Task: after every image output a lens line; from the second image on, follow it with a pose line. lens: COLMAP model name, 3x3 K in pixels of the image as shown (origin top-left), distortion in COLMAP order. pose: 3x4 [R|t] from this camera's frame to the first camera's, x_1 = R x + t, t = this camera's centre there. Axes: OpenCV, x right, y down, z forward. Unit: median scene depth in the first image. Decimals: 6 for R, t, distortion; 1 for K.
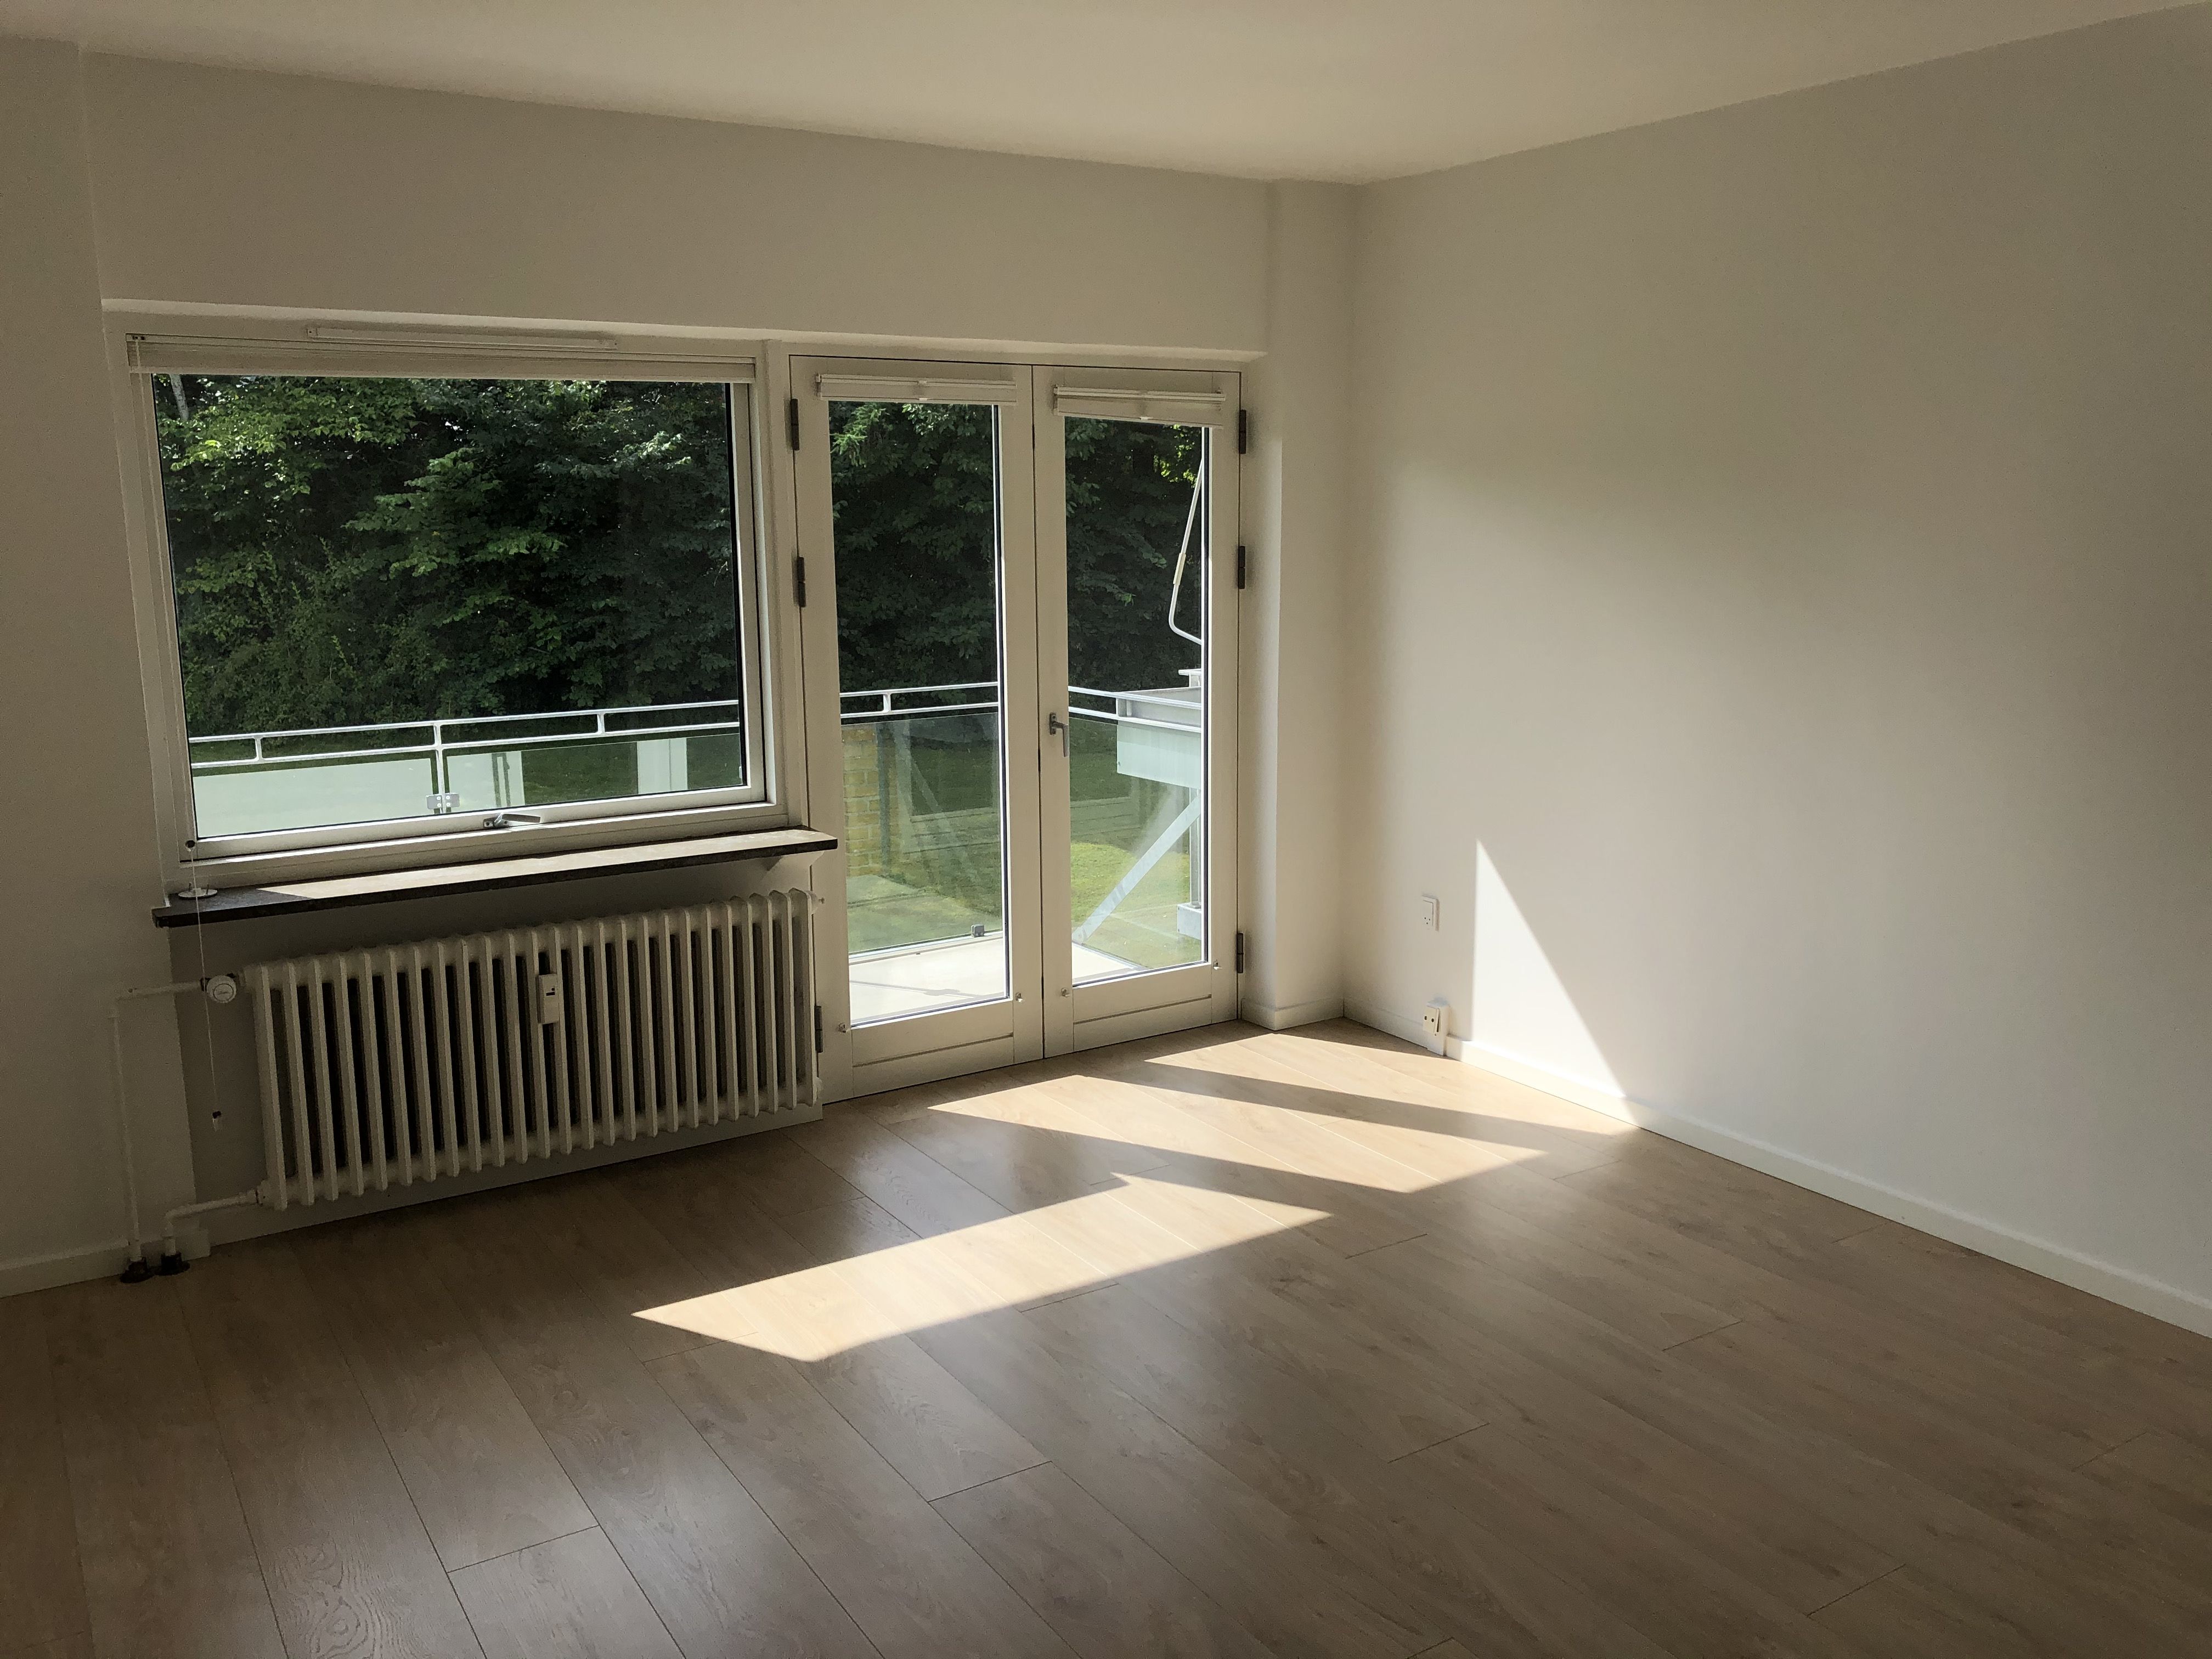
lens RADIAL K [[1800.6, 0, 1106.0], [0, 1800.6, 829.5], [0, 0, 1]] dist [0.141771, -0.257105]
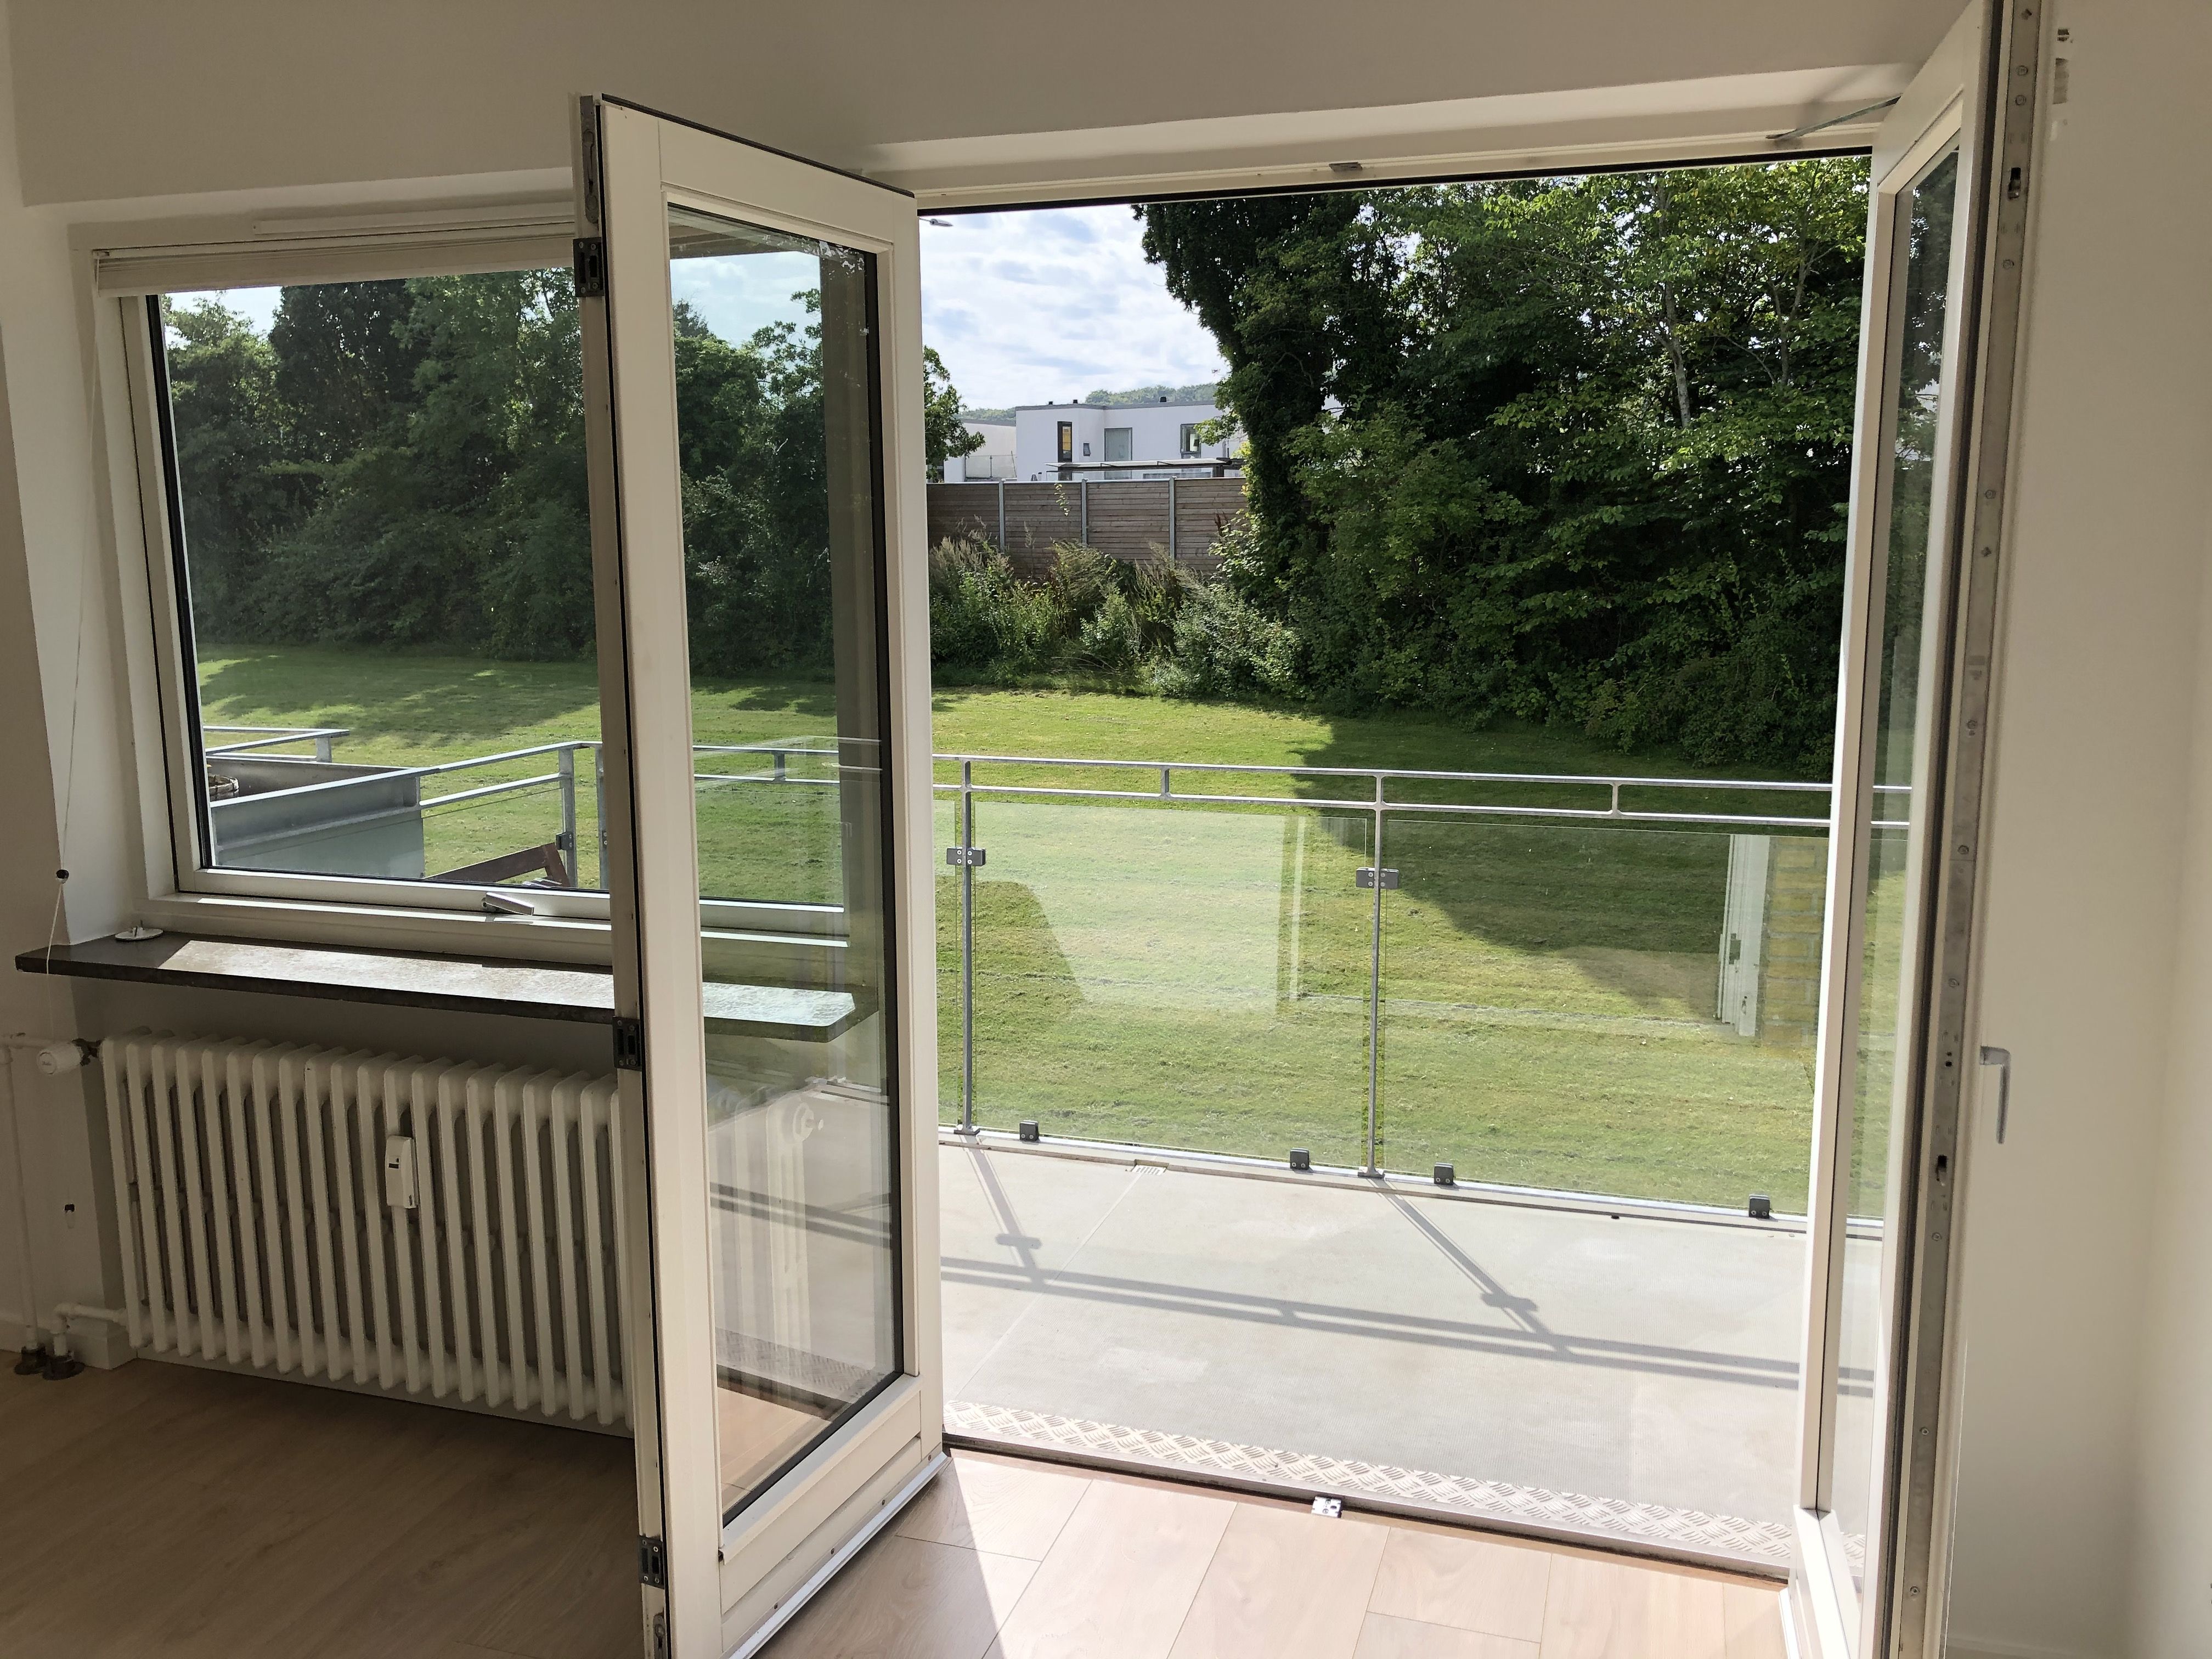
lens RADIAL K [[1800.6, 0, 1106.0], [0, 1800.6, 829.5], [0, 0, 1]] dist [0.141771, -0.257105]
pose [[0.648738, 0.134306, -0.749067, 0.344152], [-0.140912, 0.988482, 0.055194, -0.103697], [0.747852, 0.069746, 0.660192, 0.689045]]
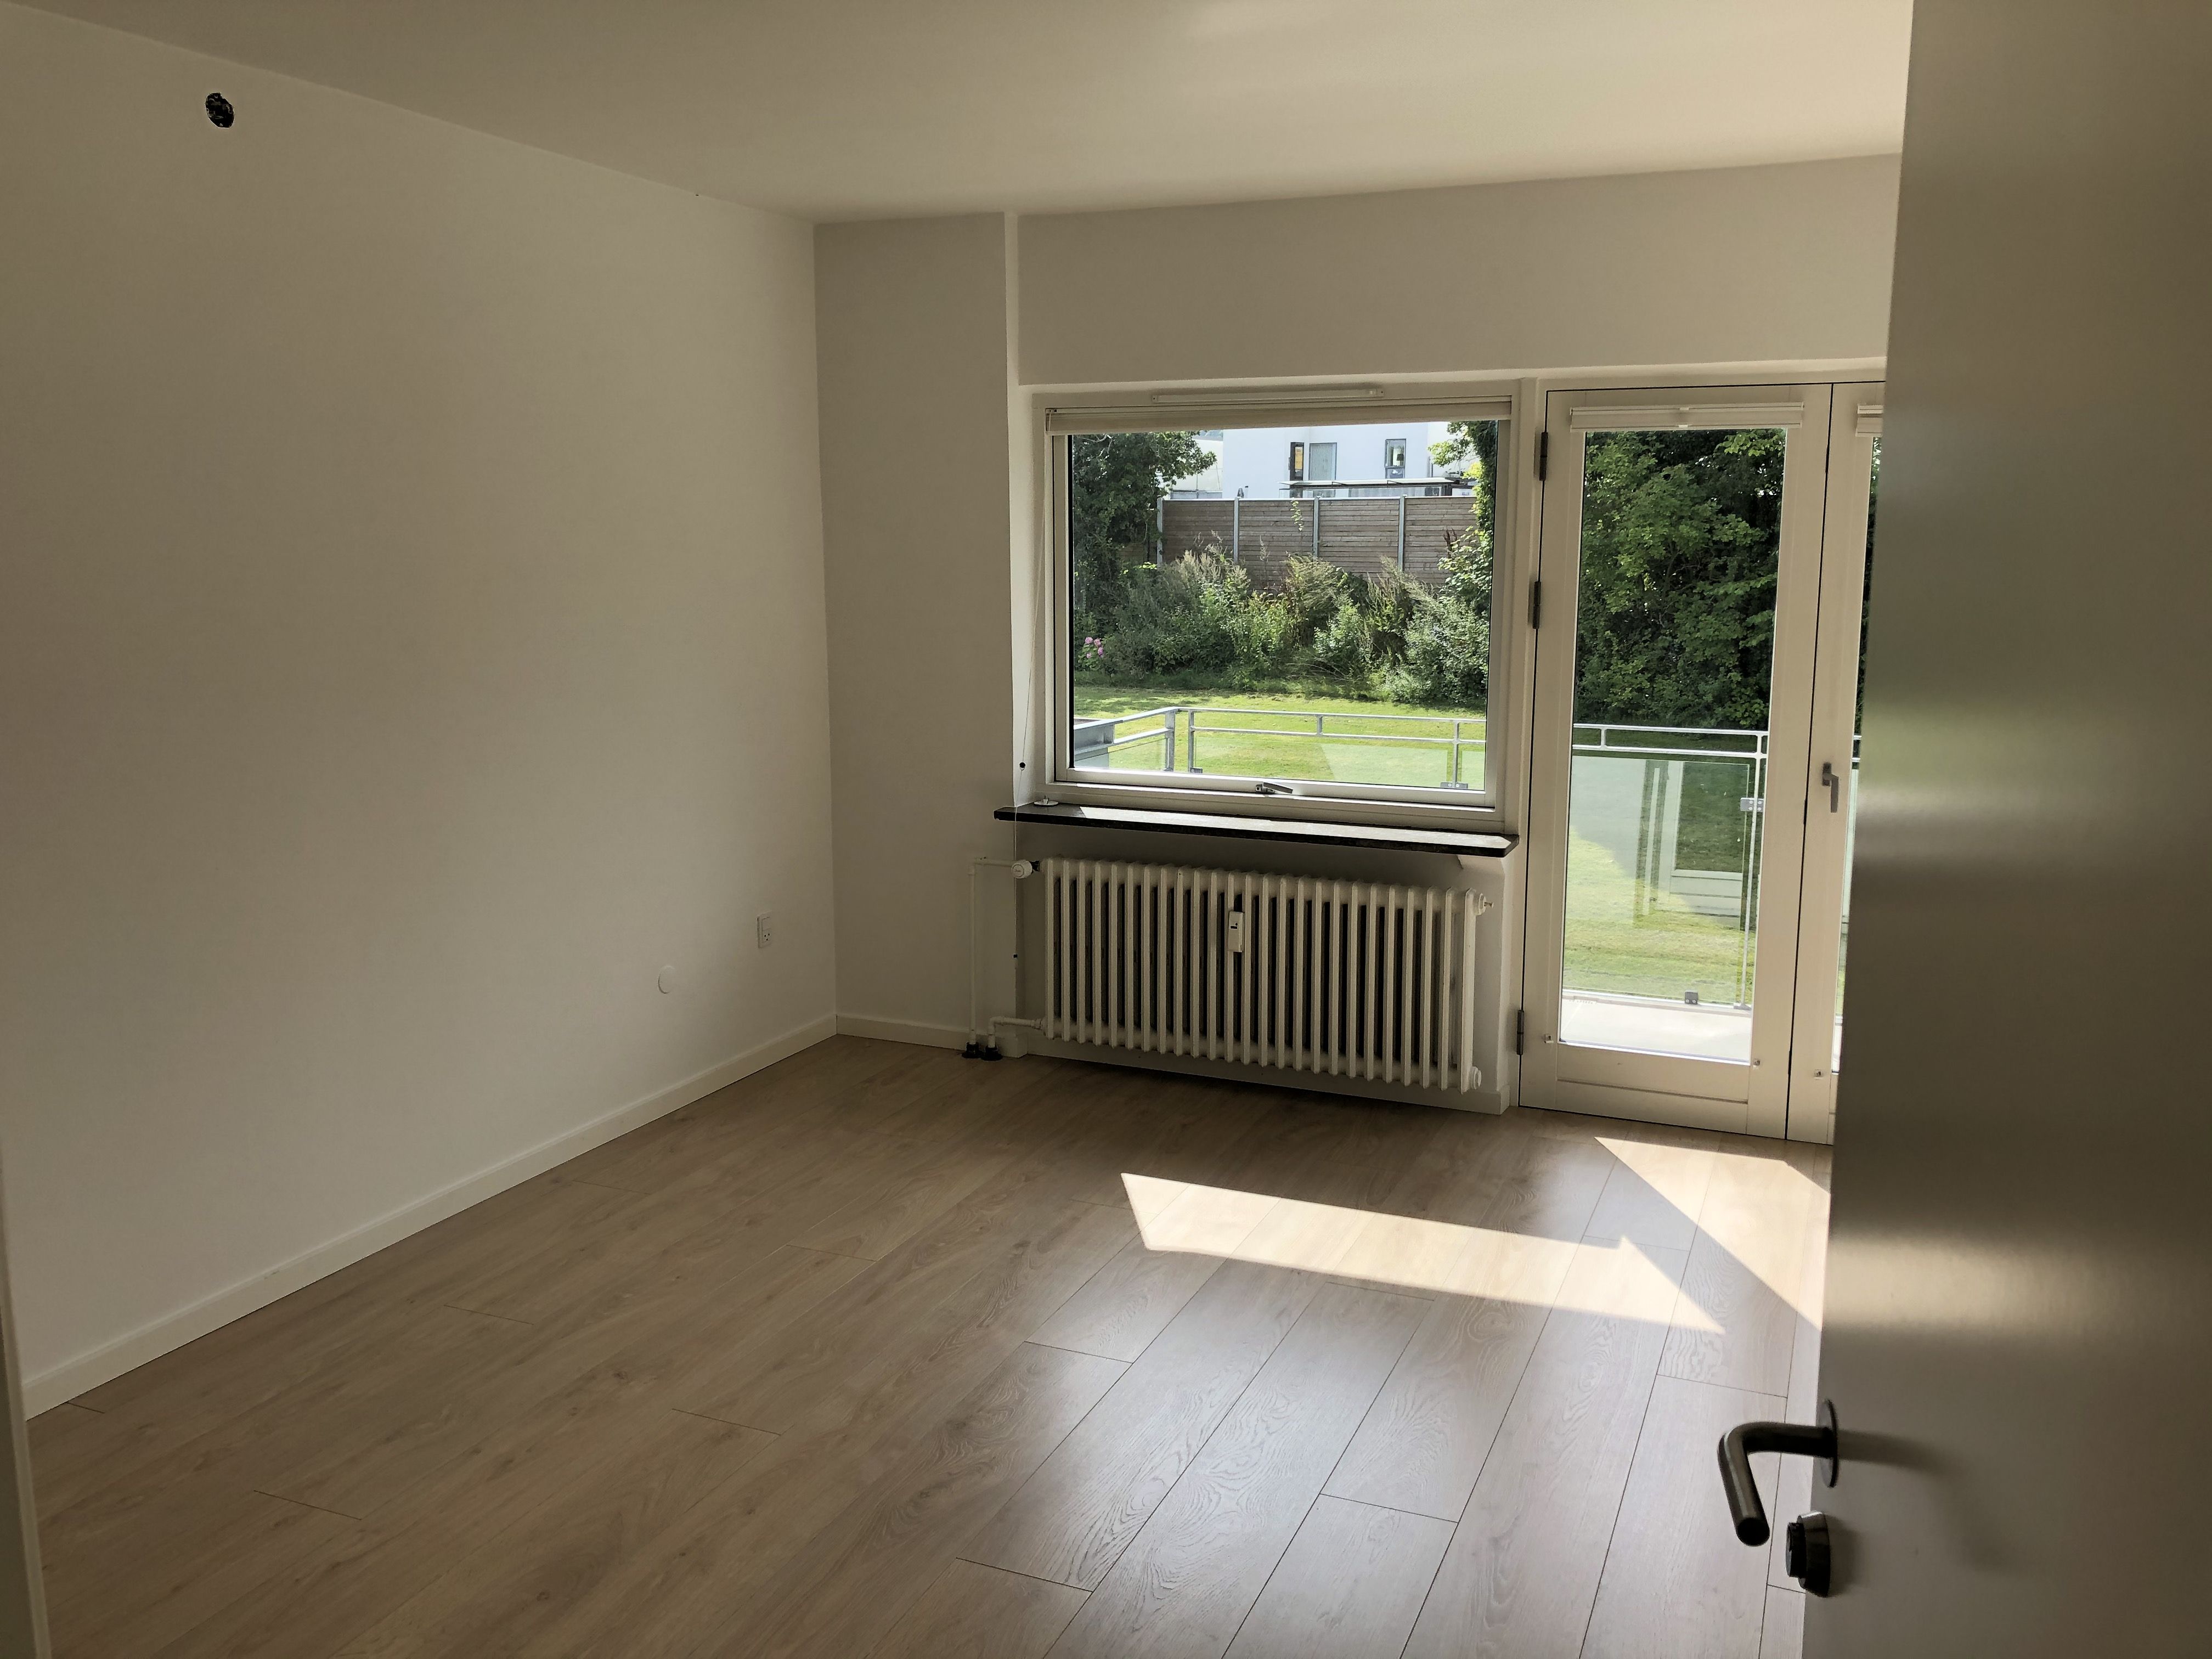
lens RADIAL K [[1791.4, 0, 1106.0], [0, 1791.4, 829.5], [0, 0, 1]] dist [0.016974, -0.003972]
pose [[0.567690, 0.146057, -0.810182, 0.570590], [-0.159028, 0.985055, 0.066153, -0.038023], [0.807736, 0.091287, 0.582433, 0.210302]]
